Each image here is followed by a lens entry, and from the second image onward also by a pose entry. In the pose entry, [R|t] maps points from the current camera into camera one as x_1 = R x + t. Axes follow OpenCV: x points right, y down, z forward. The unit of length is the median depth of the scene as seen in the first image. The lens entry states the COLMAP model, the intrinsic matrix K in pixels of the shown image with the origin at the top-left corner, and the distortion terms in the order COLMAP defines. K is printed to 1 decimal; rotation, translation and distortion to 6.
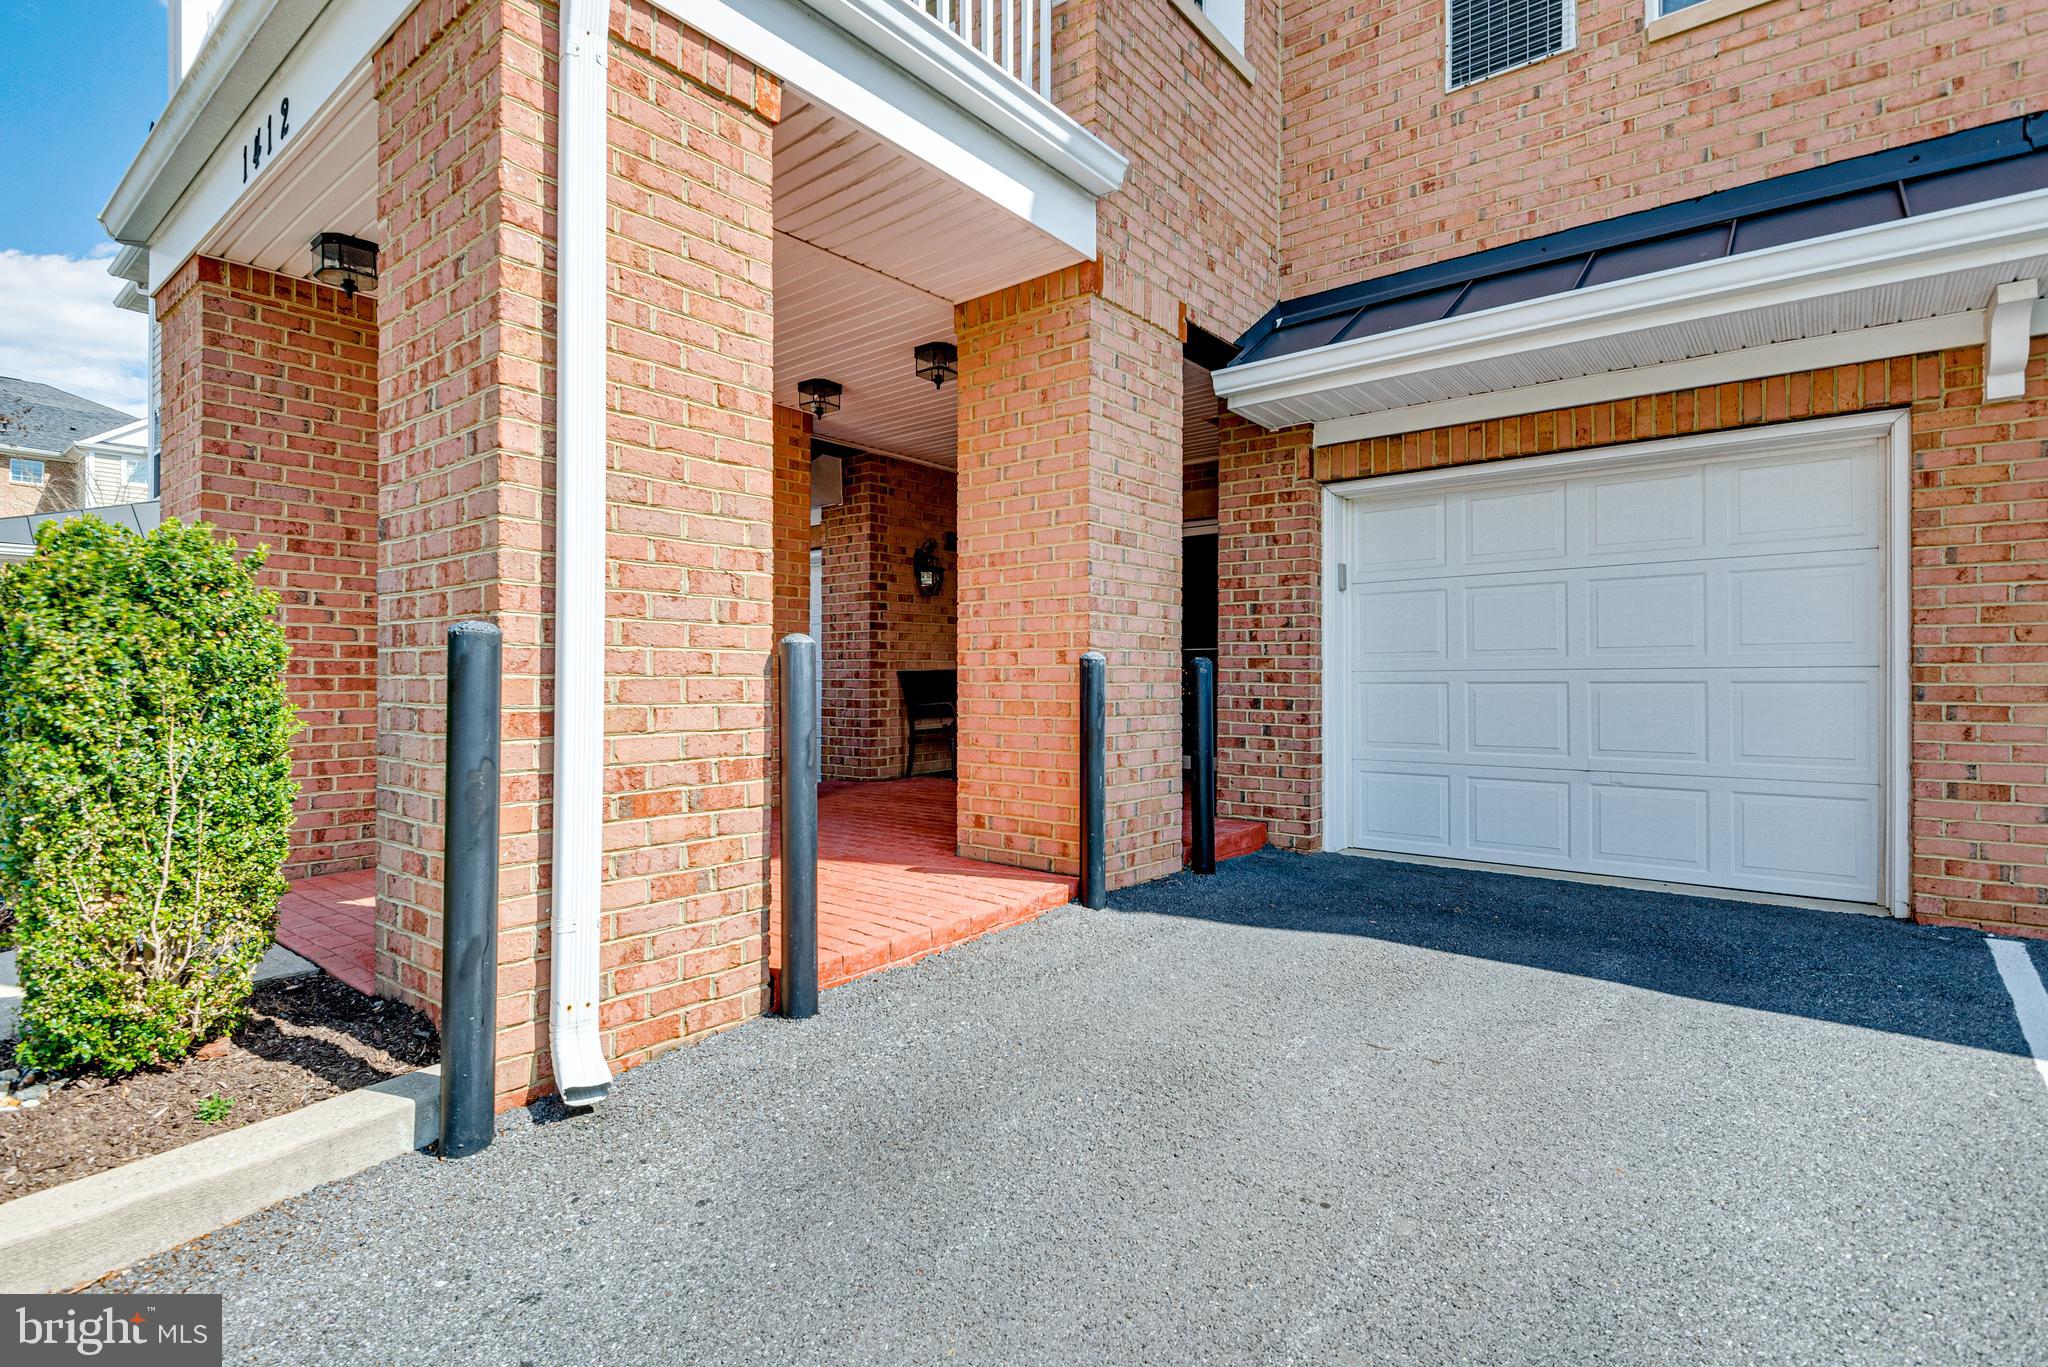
lens RADIAL K [[958.4, 0, 1024.0], [0, 958.4, 683.5], [0, 0, 1]] dist [0.001236, -0.008717]
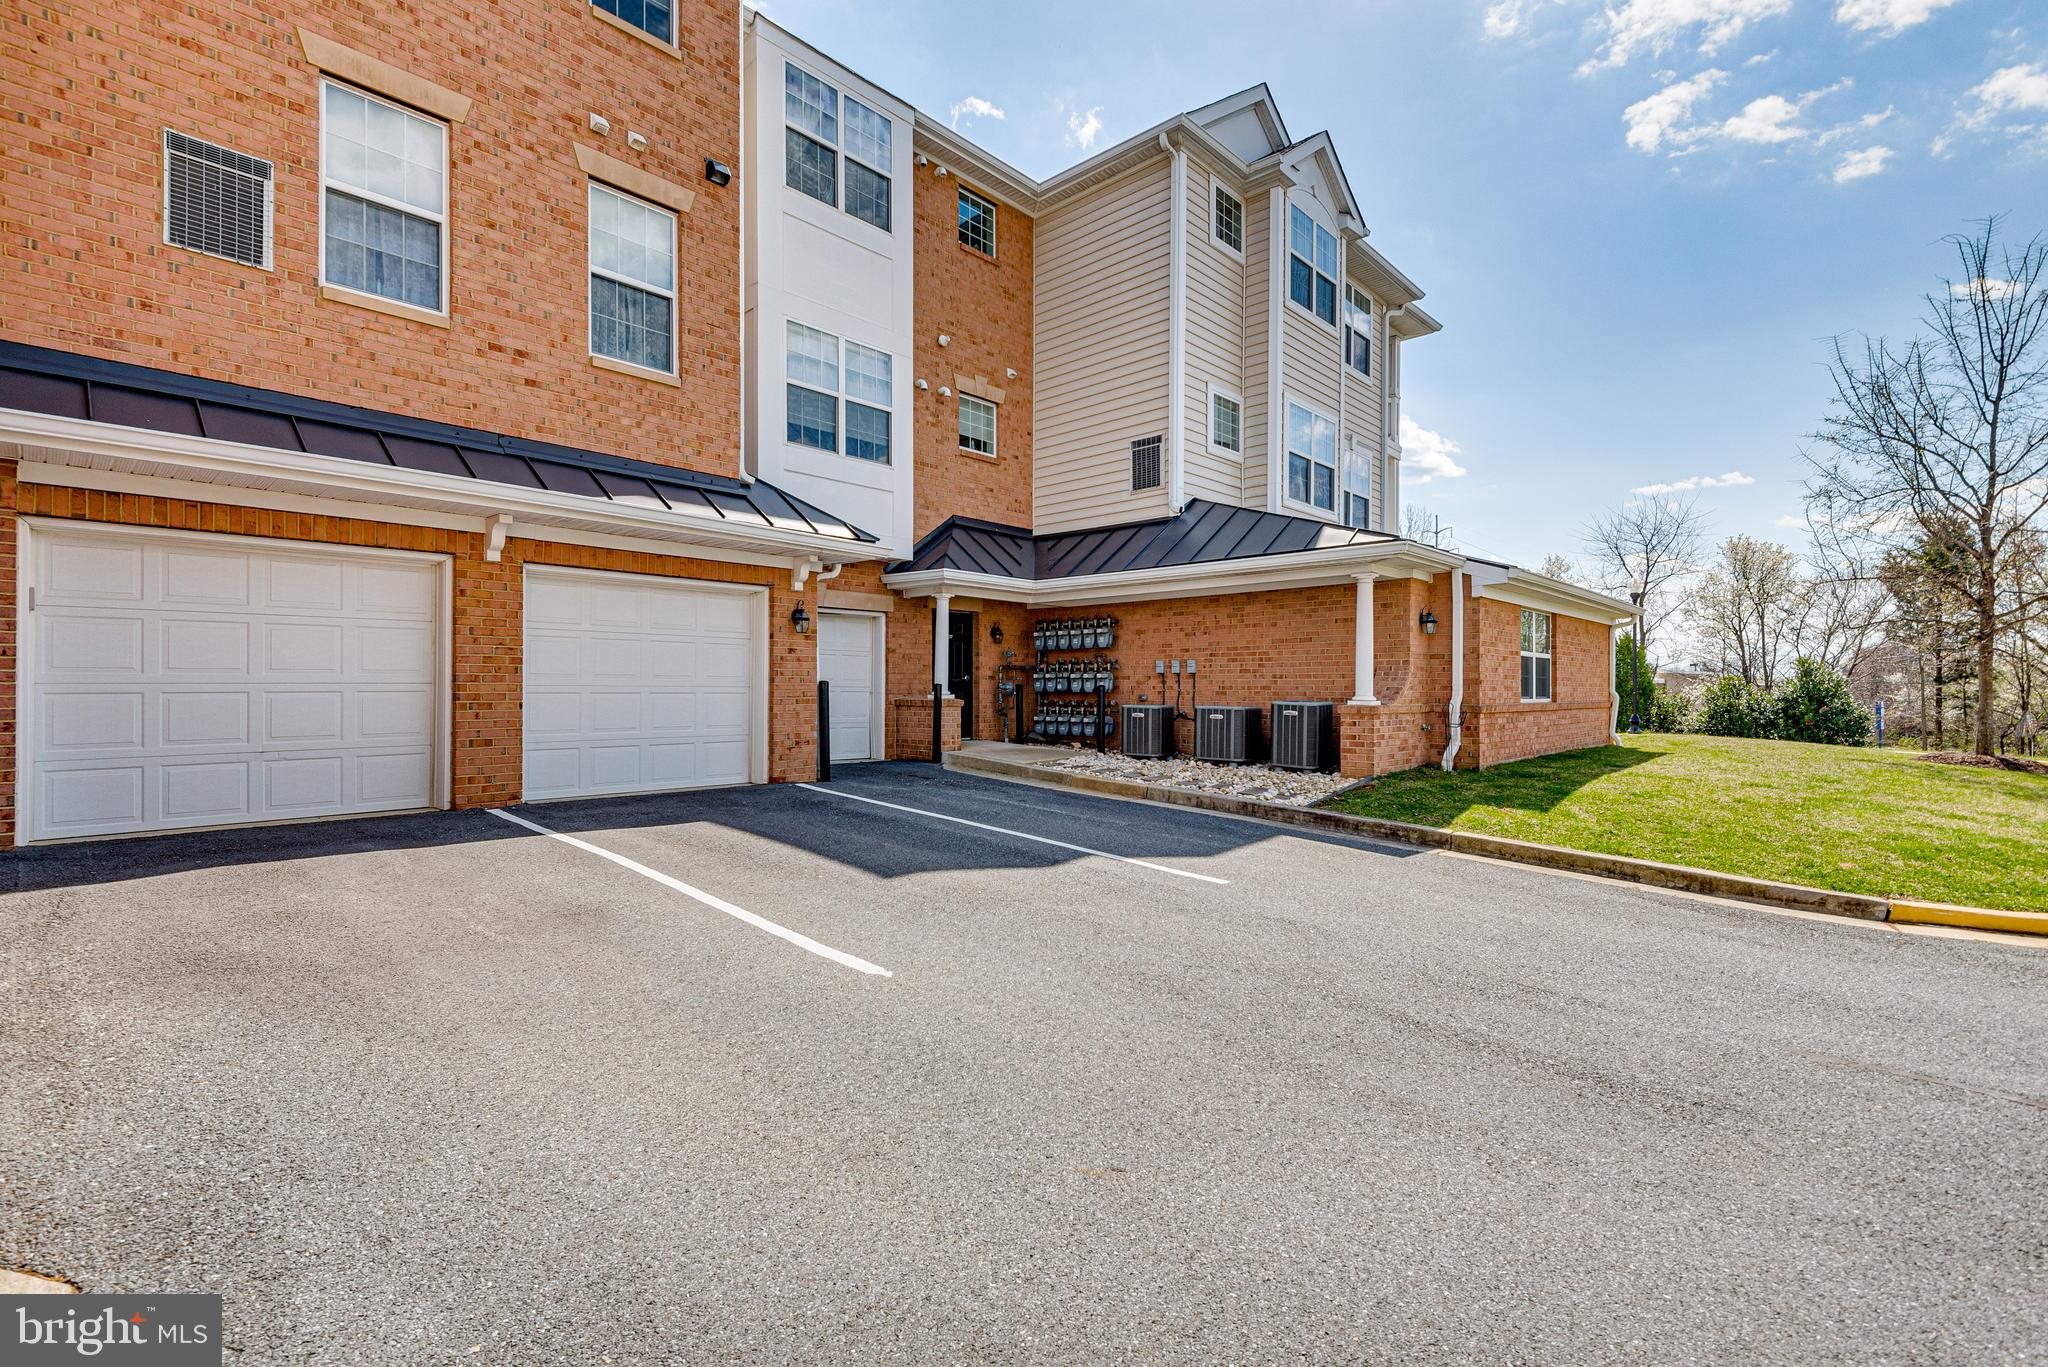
lens RADIAL K [[953.6, 0, 1024.0], [0, 953.6, 683.5], [0, 0, 1]] dist [0.031510, -0.028459]
pose [[0.049493, 0.006026, 0.998756, -0.961309], [0.005129, 0.999967, -0.006287, 0.000965], [-0.998761, 0.005434, 0.049460, -0.284314]]
